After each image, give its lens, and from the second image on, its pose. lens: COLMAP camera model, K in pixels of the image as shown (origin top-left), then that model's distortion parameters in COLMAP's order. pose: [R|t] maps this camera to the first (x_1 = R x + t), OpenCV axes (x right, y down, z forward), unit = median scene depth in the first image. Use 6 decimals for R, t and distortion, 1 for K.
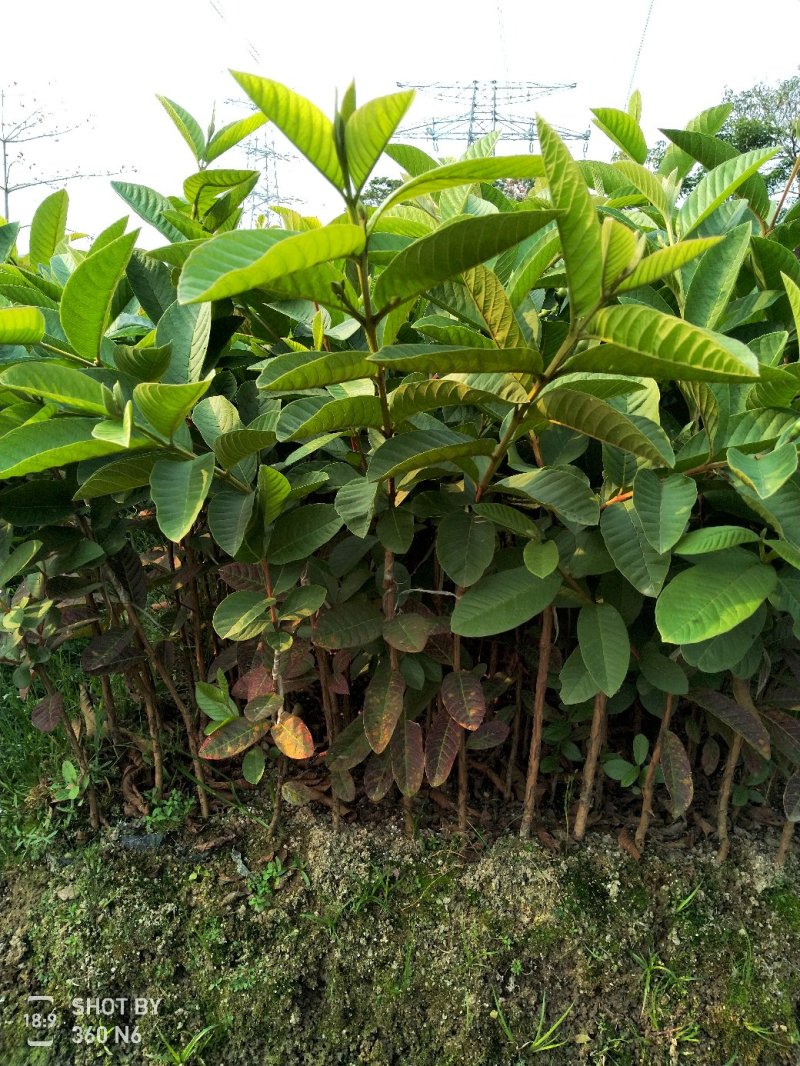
lens RADIAL K [[831.6, 0, 402.4], [0, 831.6, 537.8], [0, 0, 1]] dist [-0.004465, -0.024763]
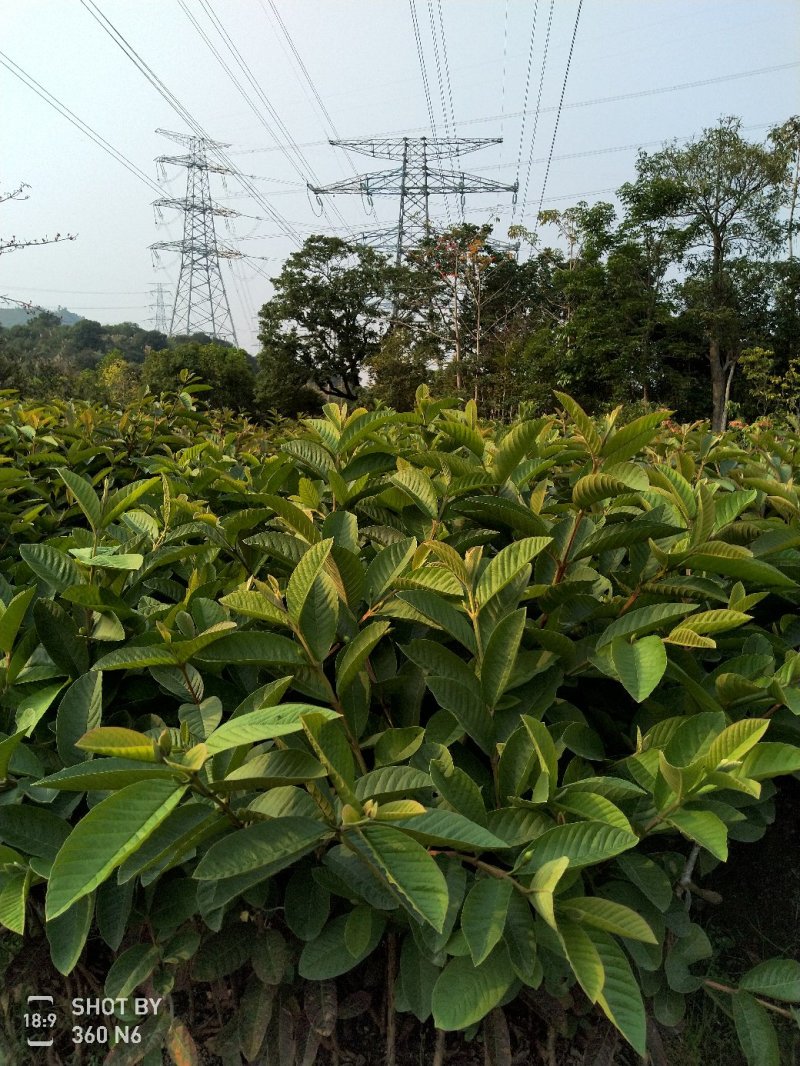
lens RADIAL K [[831.6, 0, 401.6], [0, 831.6, 531.2], [0, 0, 1]] dist [-0.004465, -0.024763]
pose [[0.997045, -0.047118, 0.060674, 0.139702], [0.051246, 0.996342, -0.068380, -0.380147], [-0.057230, 0.071287, 0.995813, -0.252620]]
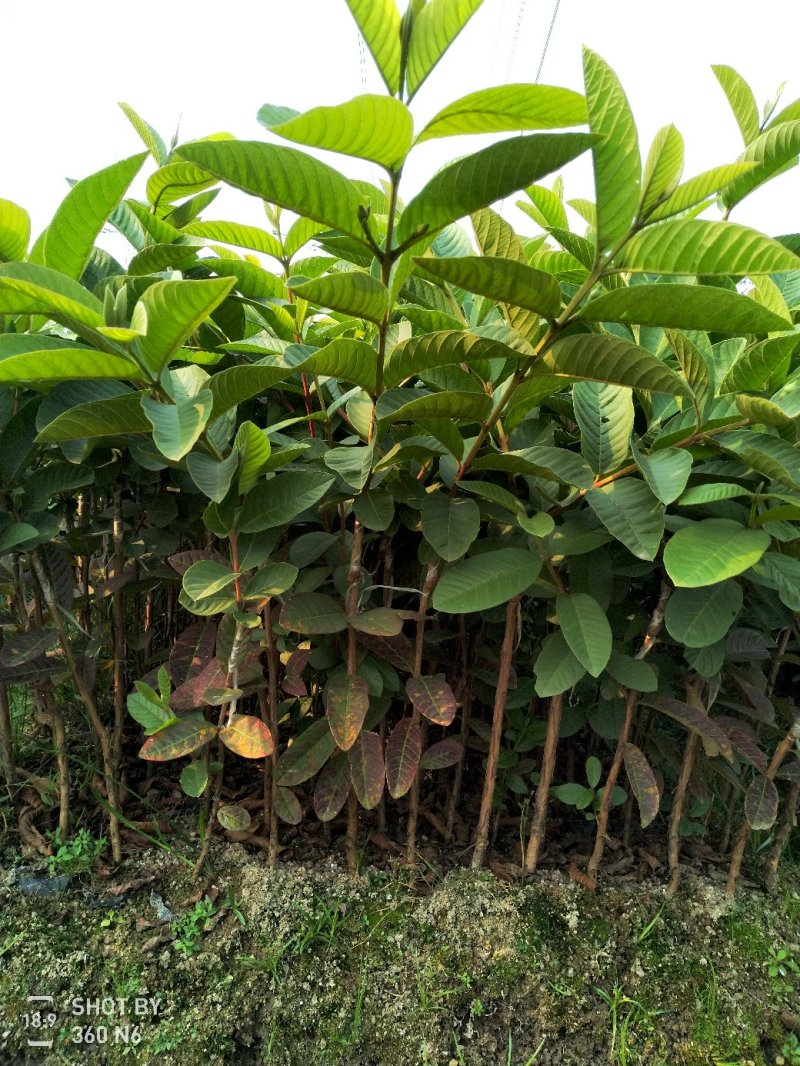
lens RADIAL K [[831.6, 0, 402.4], [0, 831.6, 536.0], [0, 0, 1]] dist [-0.004465, -0.024763]
pose [[0.986229, 0.043648, 0.159521, -0.110116], [-0.019073, 0.988126, -0.152455, 0.145921], [-0.164282, 0.147313, 0.975351, 0.050994]]
